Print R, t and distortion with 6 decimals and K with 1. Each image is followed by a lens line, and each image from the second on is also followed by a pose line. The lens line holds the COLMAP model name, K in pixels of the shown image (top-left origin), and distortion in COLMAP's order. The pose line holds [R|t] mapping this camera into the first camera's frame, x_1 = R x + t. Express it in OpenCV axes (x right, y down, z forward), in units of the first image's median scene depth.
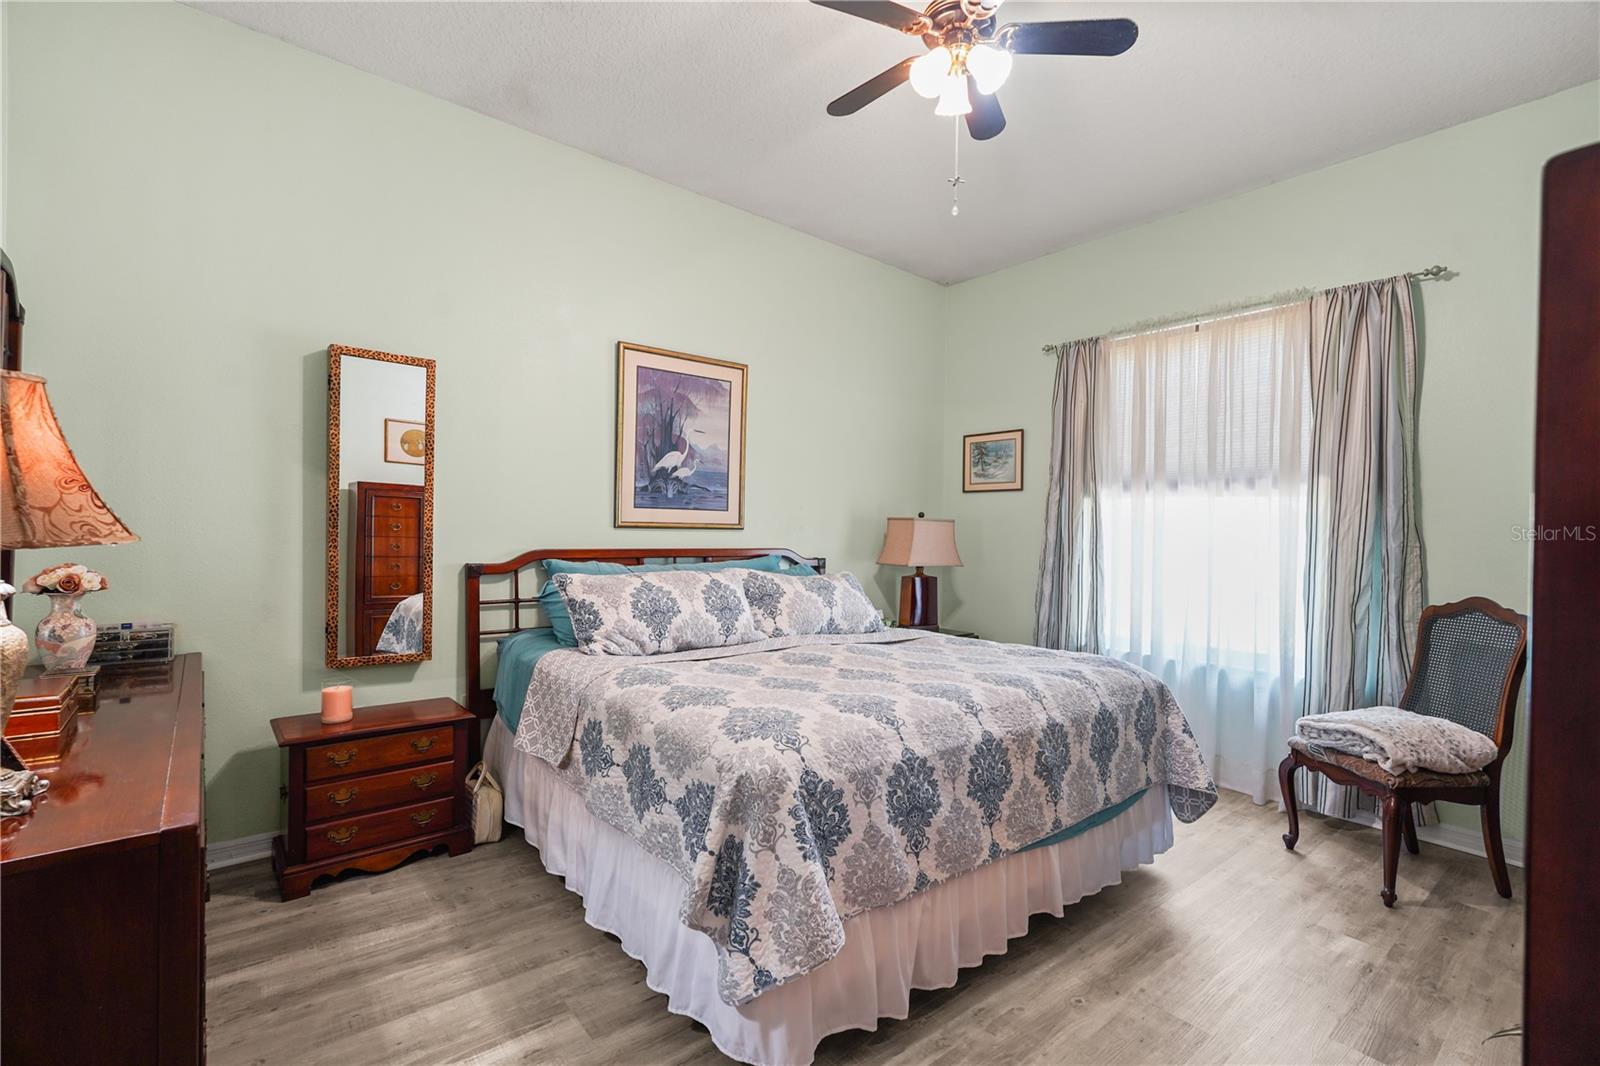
lens RADIAL K [[712.4, 0, 793.1], [0, 712.4, 536.7], [0, 0, 1]] dist [-0.013714, 0.007023]
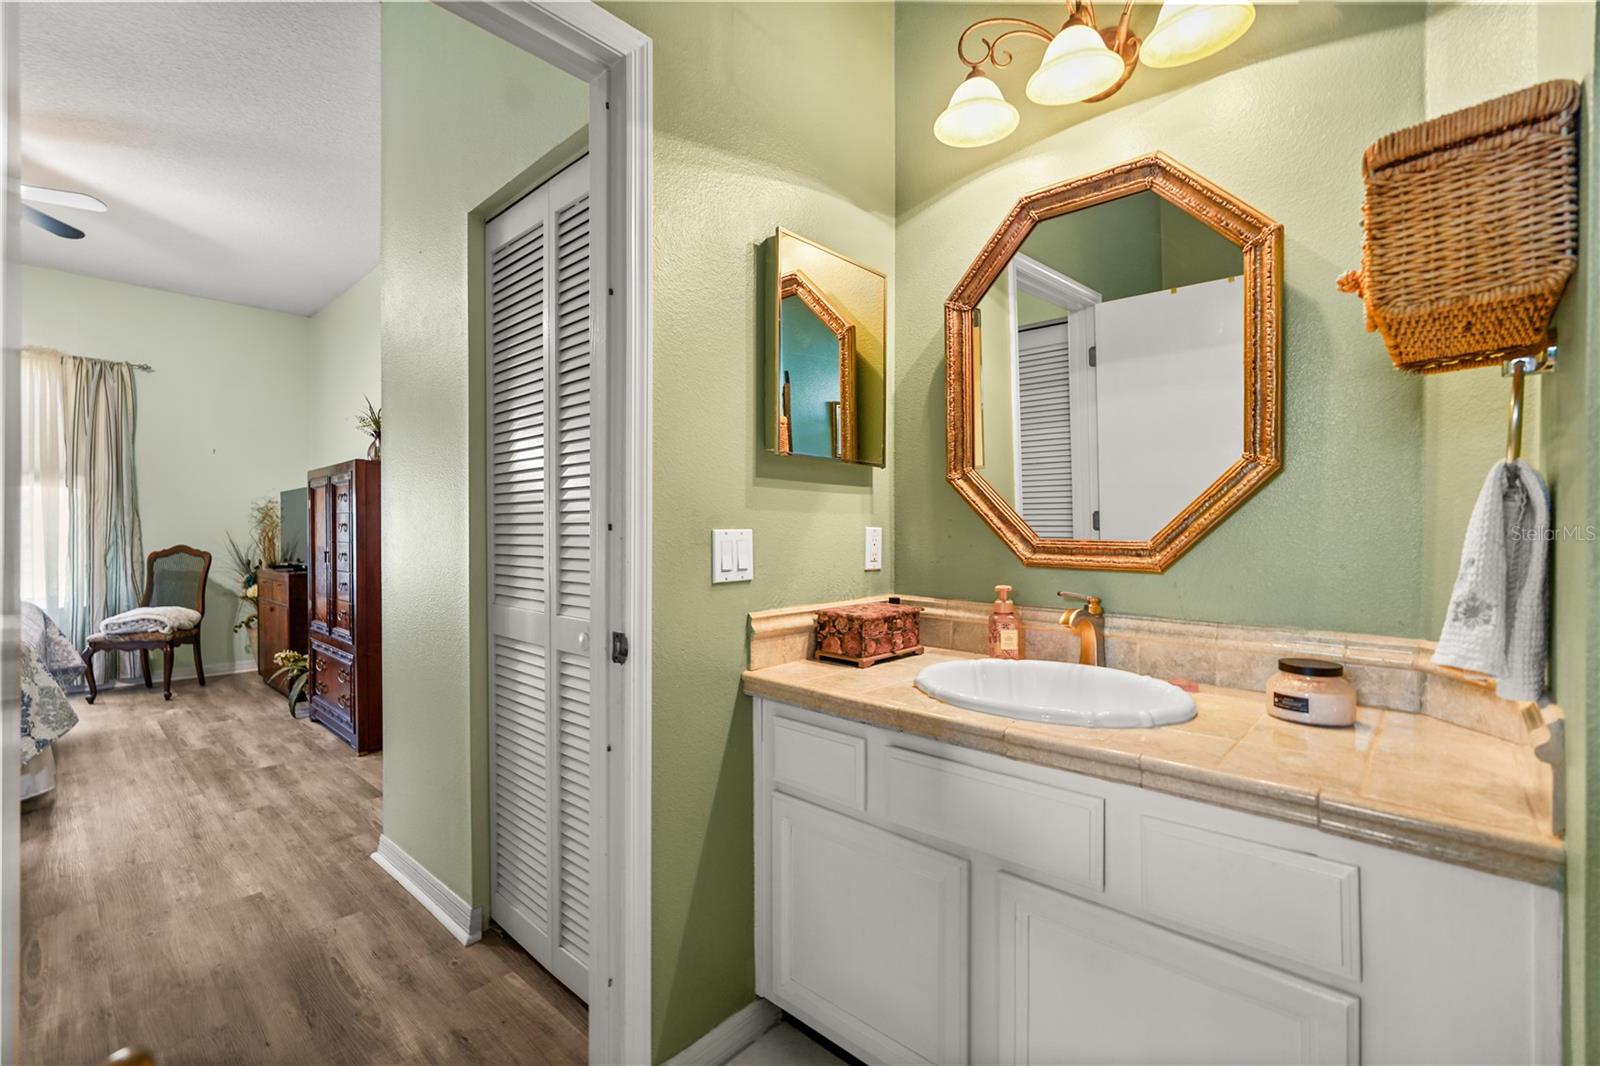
lens RADIAL K [[712.4, 0, 794.8], [0, 712.4, 527.3], [0, 0, 1]] dist [-0.013714, 0.007023]
pose [[-0.139904, -0.019011, 0.989983, -1.106994], [-0.000235, 0.999816, 0.019166, -0.003136], [-0.990165, 0.002449, -0.139882, -0.380997]]
